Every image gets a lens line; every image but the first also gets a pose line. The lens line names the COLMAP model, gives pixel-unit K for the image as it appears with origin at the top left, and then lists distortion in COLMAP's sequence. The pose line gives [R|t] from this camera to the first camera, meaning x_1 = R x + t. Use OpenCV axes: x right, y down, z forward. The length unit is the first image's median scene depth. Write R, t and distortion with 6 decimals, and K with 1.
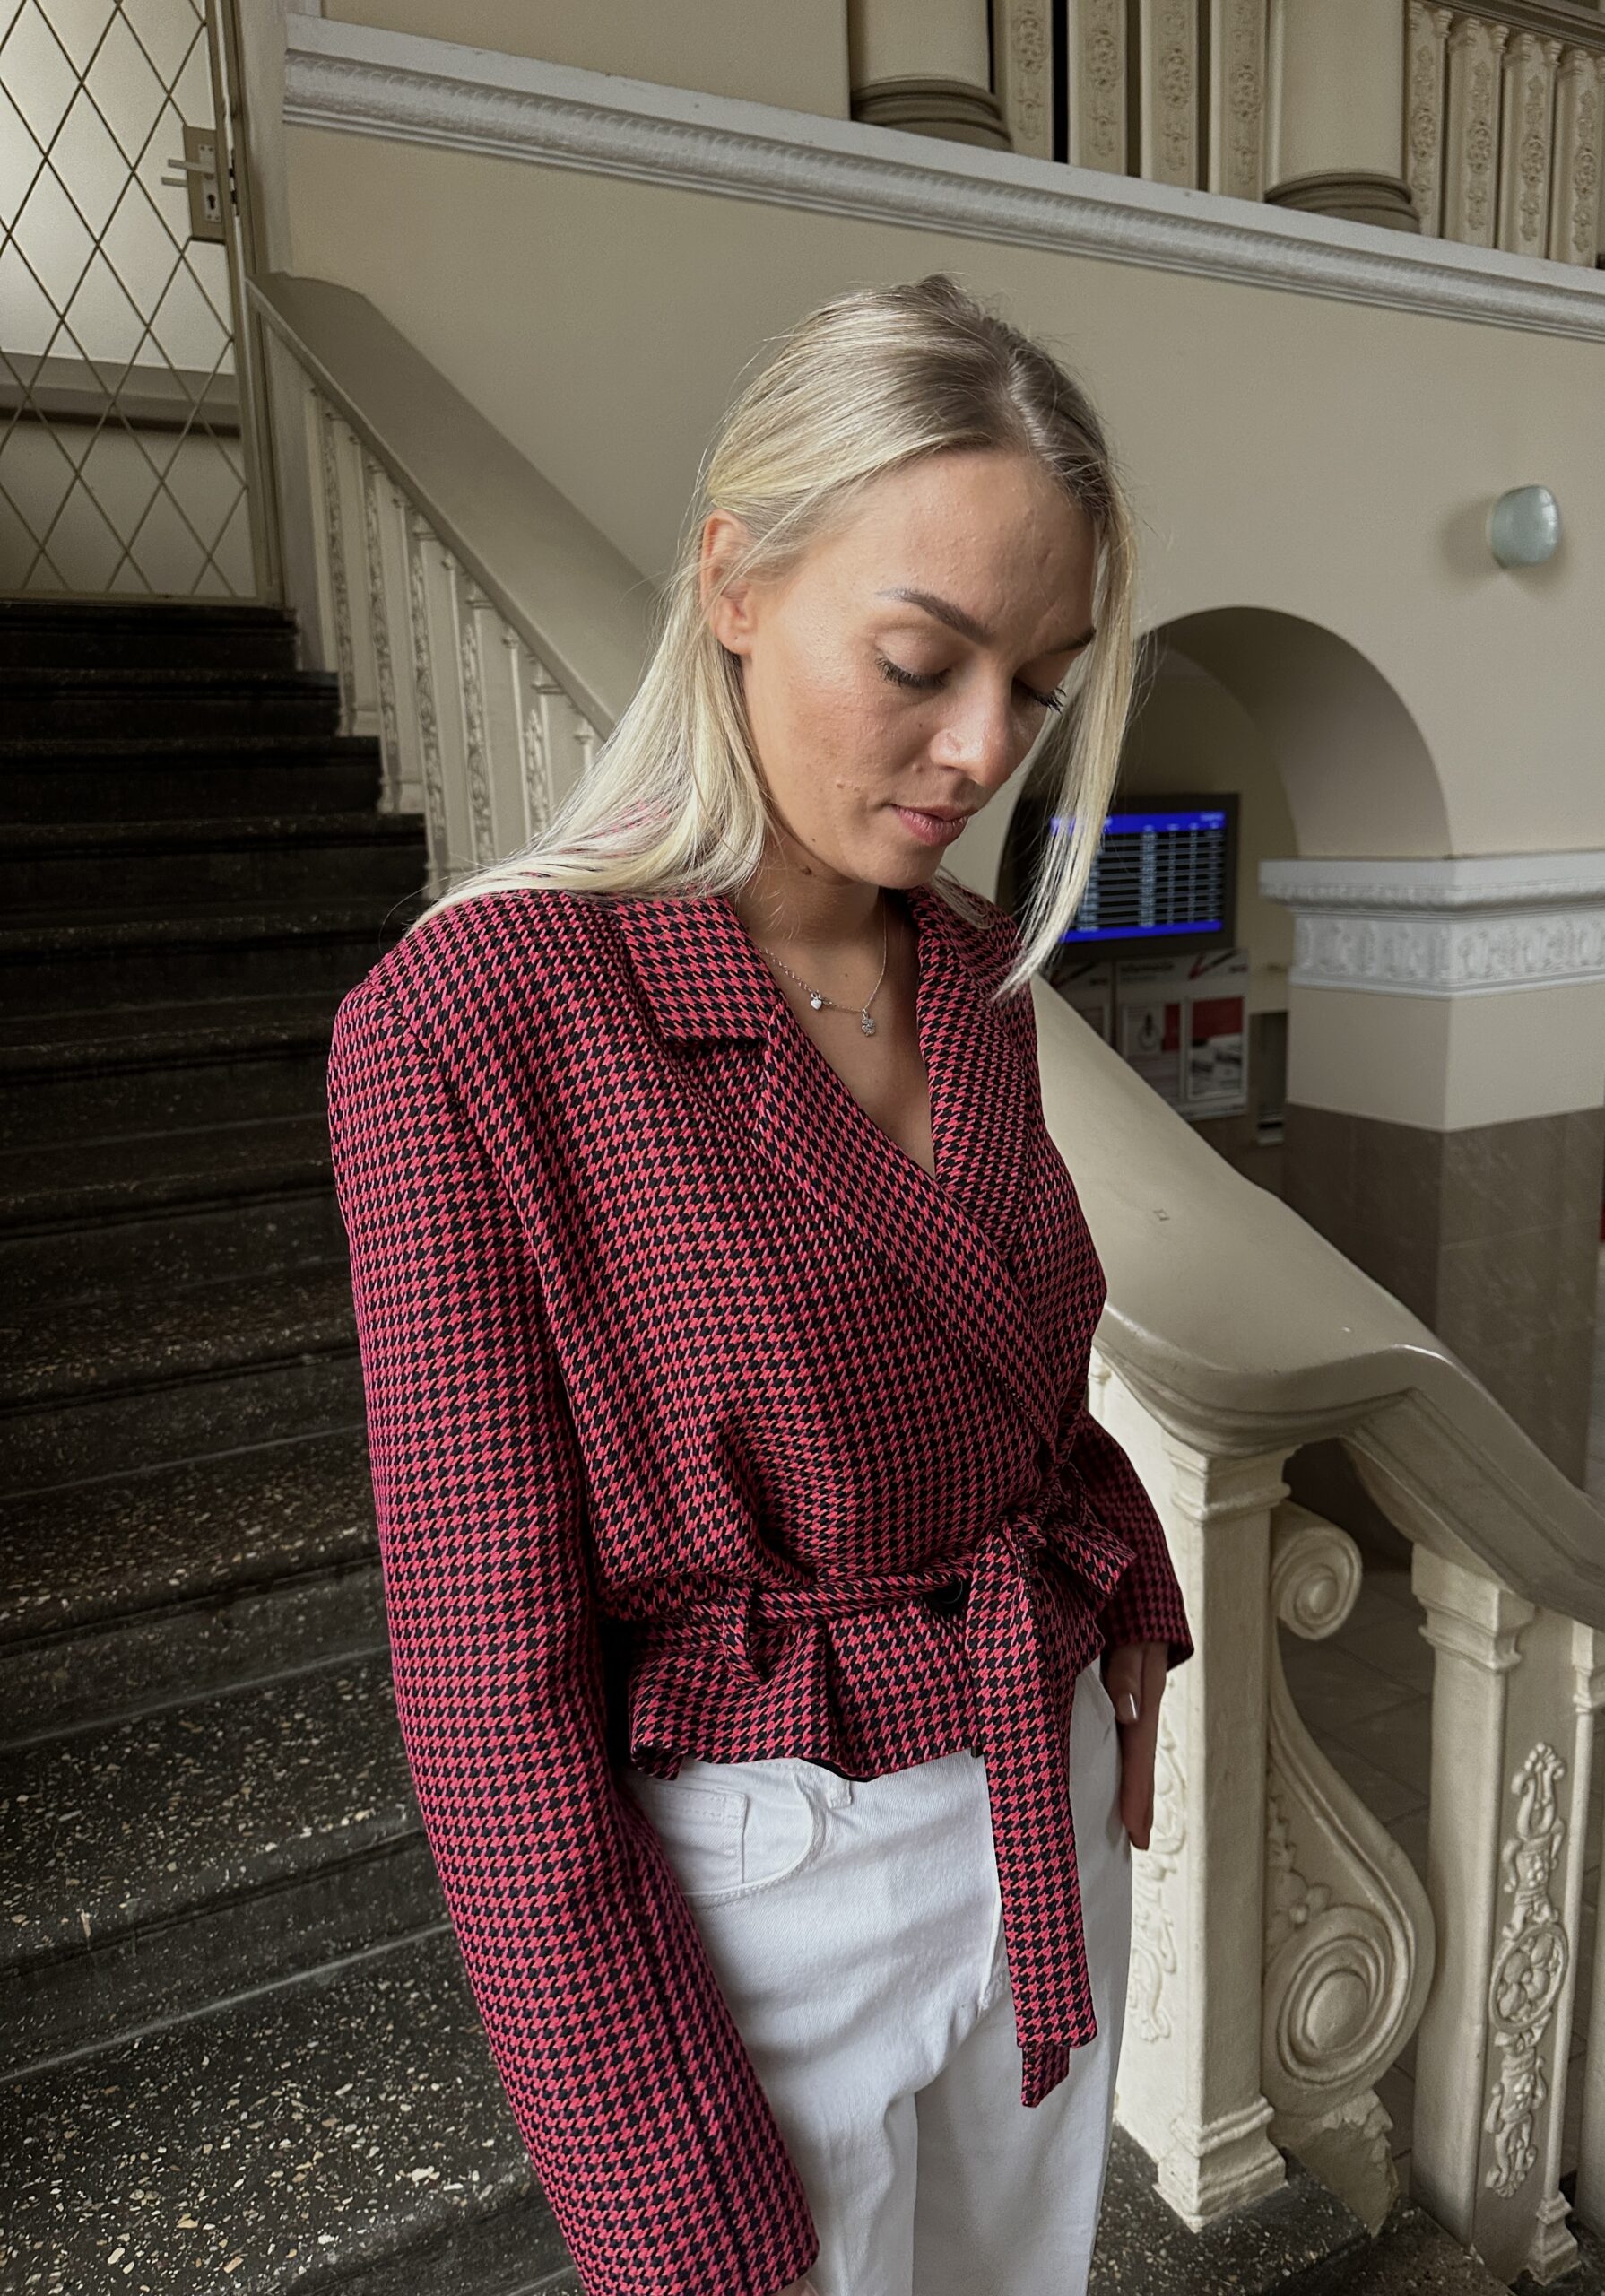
lens RADIAL K [[1645.0, 0, 864.2], [0, 1645.0, 1127.5], [0, 0, 1]] dist [0.009160, -0.018435]
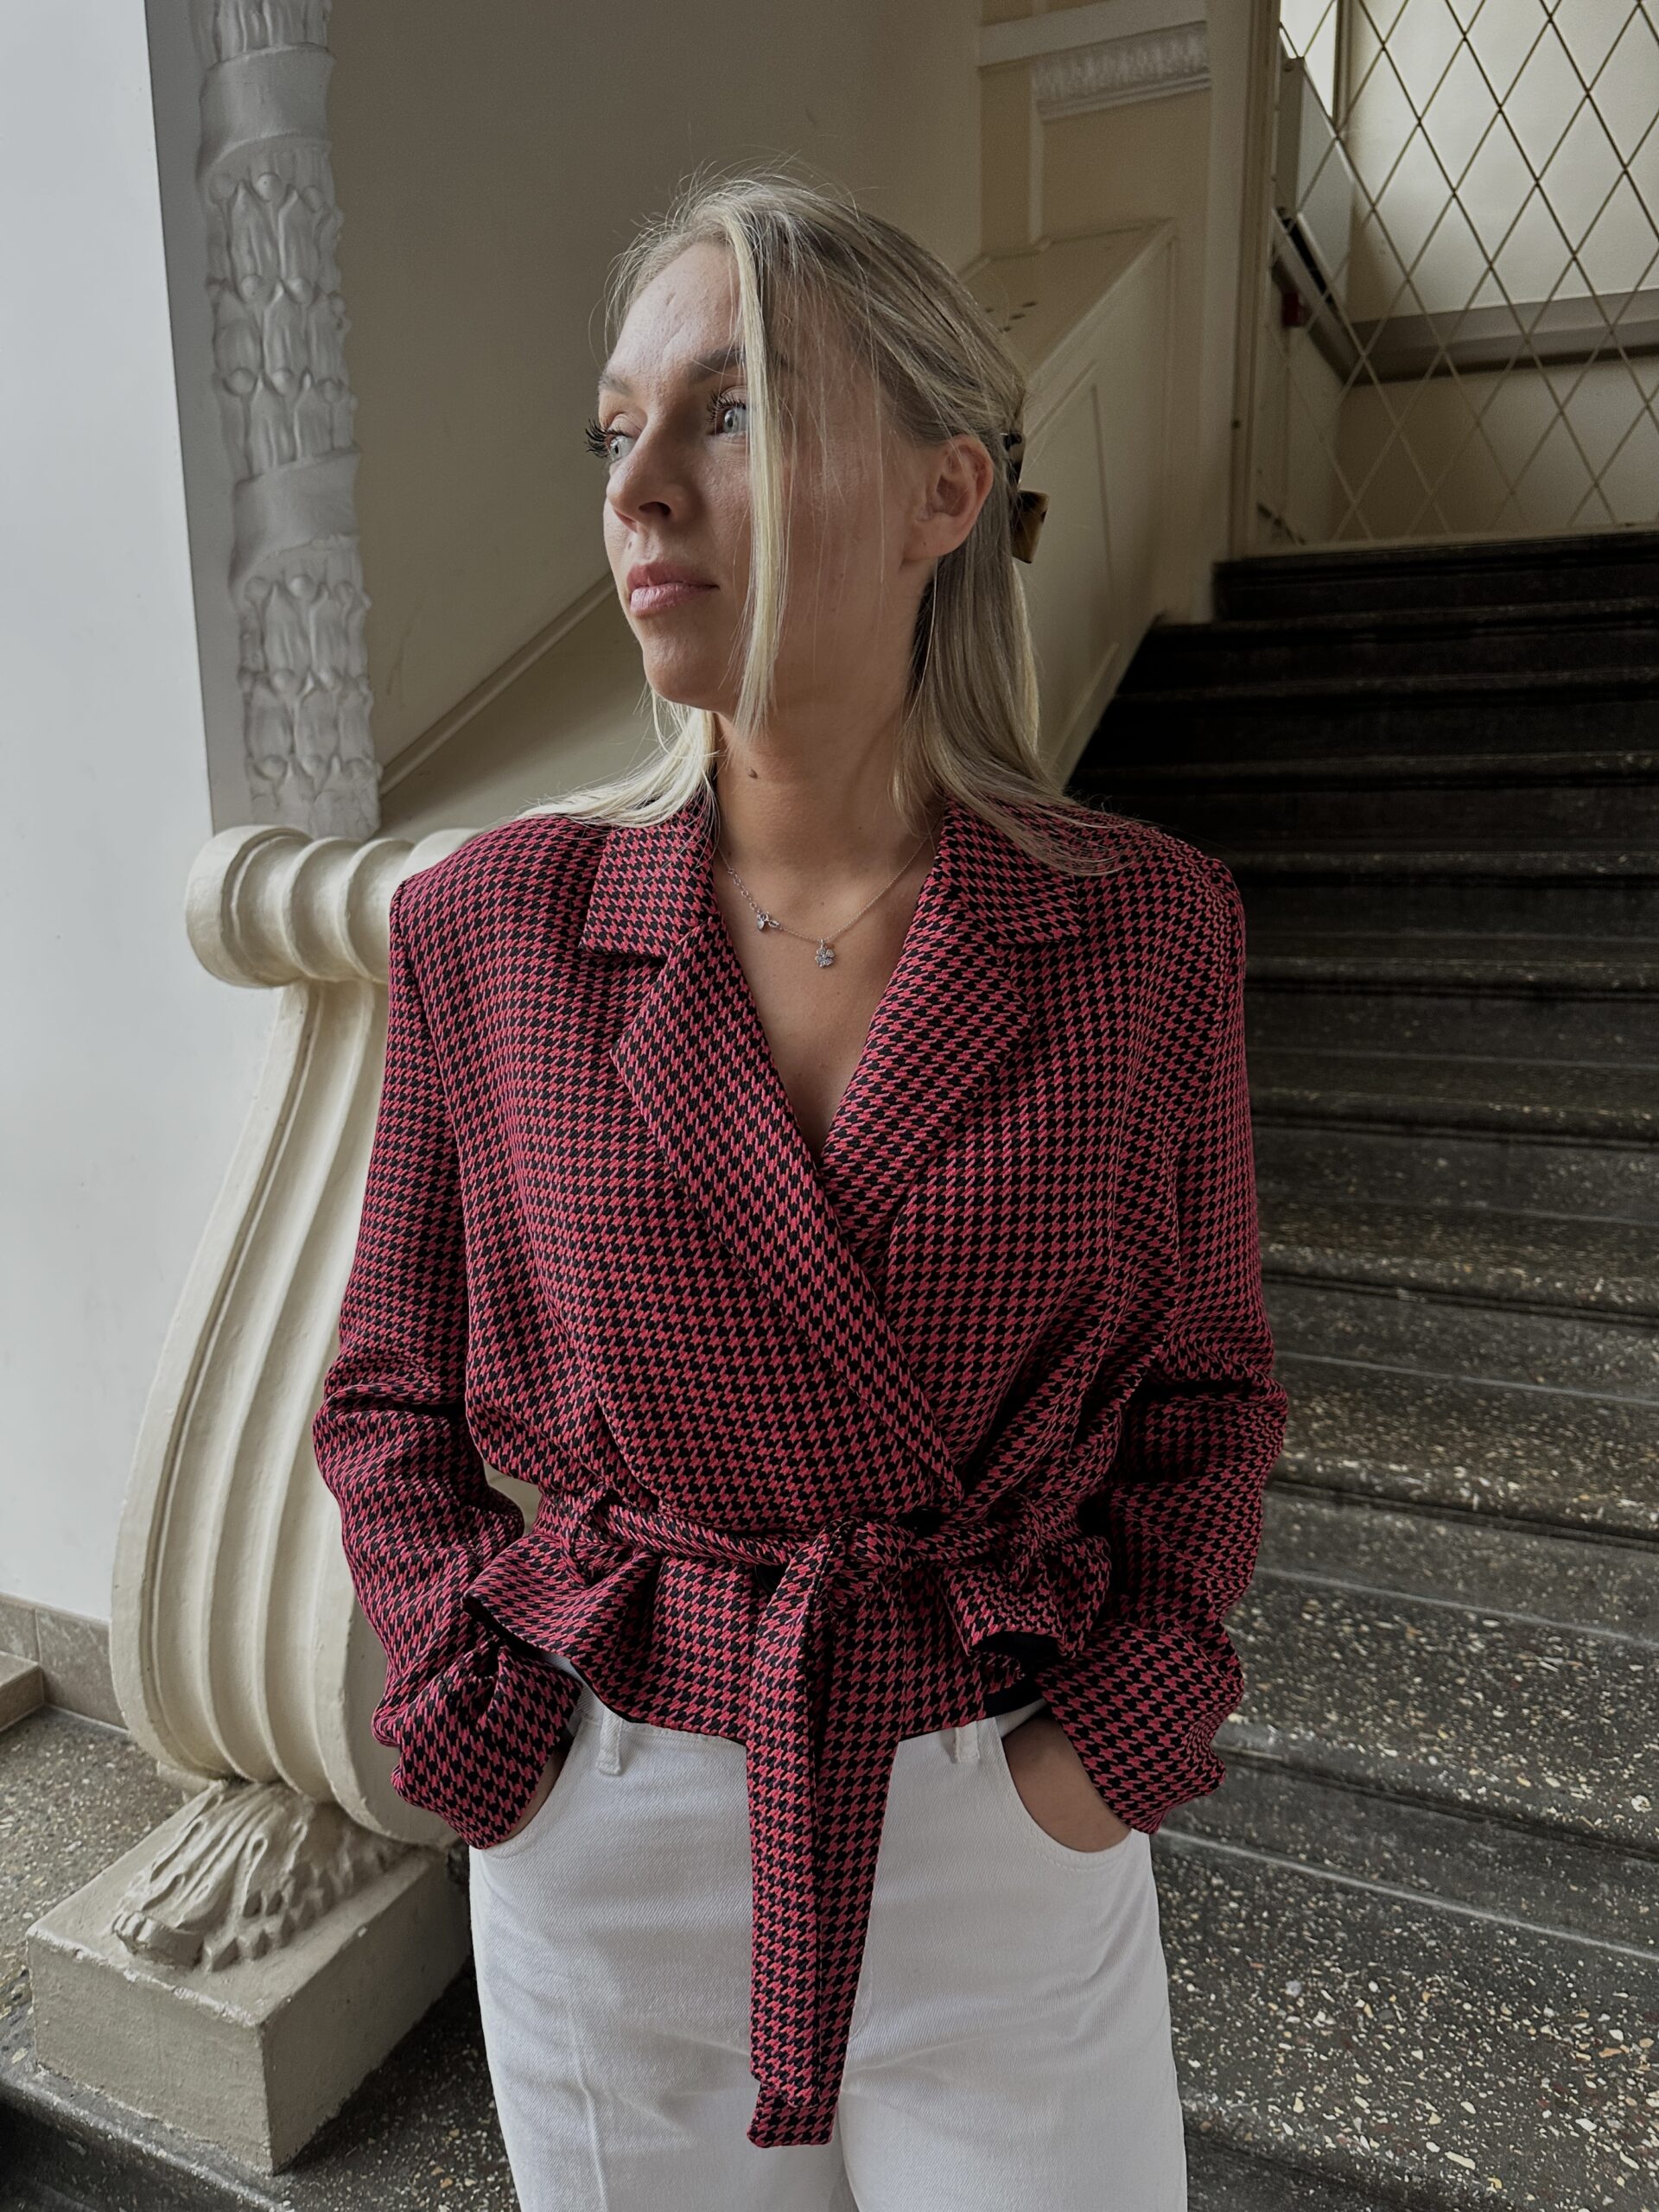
lens RADIAL K [[1584.7, 0, 824.9], [0, 1584.7, 1114.6], [0, 0, 1]] dist [0.022590, -0.031322]
pose [[0.584761, 0.186744, -0.789418, 0.124767], [-0.157446, 0.980764, 0.115381, -0.014154], [0.795780, 0.056820, 0.602915, 0.079735]]
